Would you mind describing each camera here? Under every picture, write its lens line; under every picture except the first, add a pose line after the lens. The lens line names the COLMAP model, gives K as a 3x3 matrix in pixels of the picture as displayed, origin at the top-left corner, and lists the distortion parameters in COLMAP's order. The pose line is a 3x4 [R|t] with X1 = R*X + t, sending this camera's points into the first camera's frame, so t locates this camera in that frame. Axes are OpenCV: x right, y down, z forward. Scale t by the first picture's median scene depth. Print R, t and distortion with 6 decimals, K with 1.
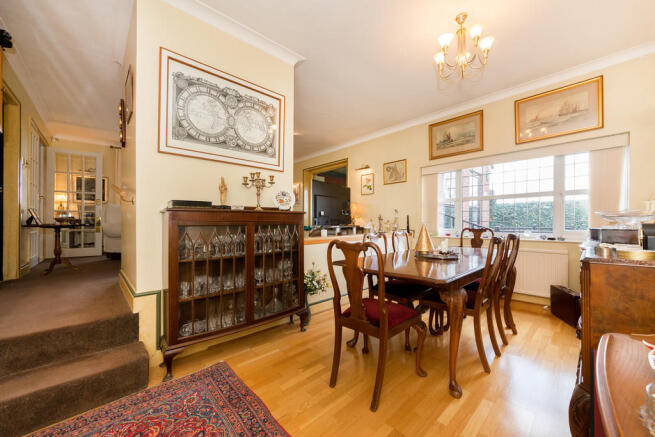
lens RADIAL K [[254.3, 0, 327.3], [0, 254.3, 222.9], [0, 0, 1]] dist [-0.000046, 0.000000]
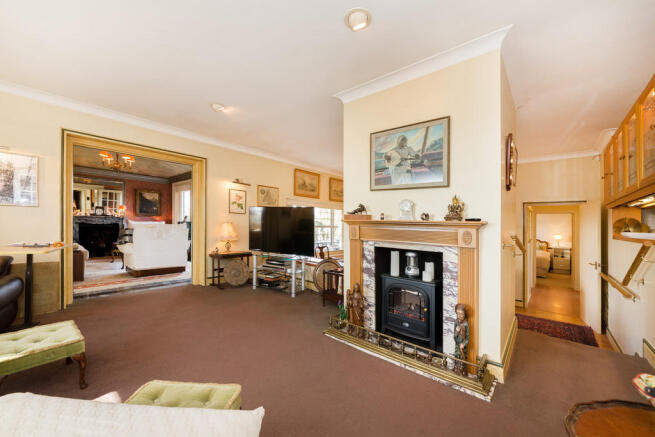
lens RADIAL K [[254.3, 0, 326.8], [0, 254.3, 222.8], [0, 0, 1]] dist [-0.000046, 0.000000]
pose [[-0.105532, 0.011550, 0.994349, -0.795421], [-0.023887, 0.999615, -0.014146, -0.080699], [-0.994129, -0.025245, -0.105215, 0.854558]]
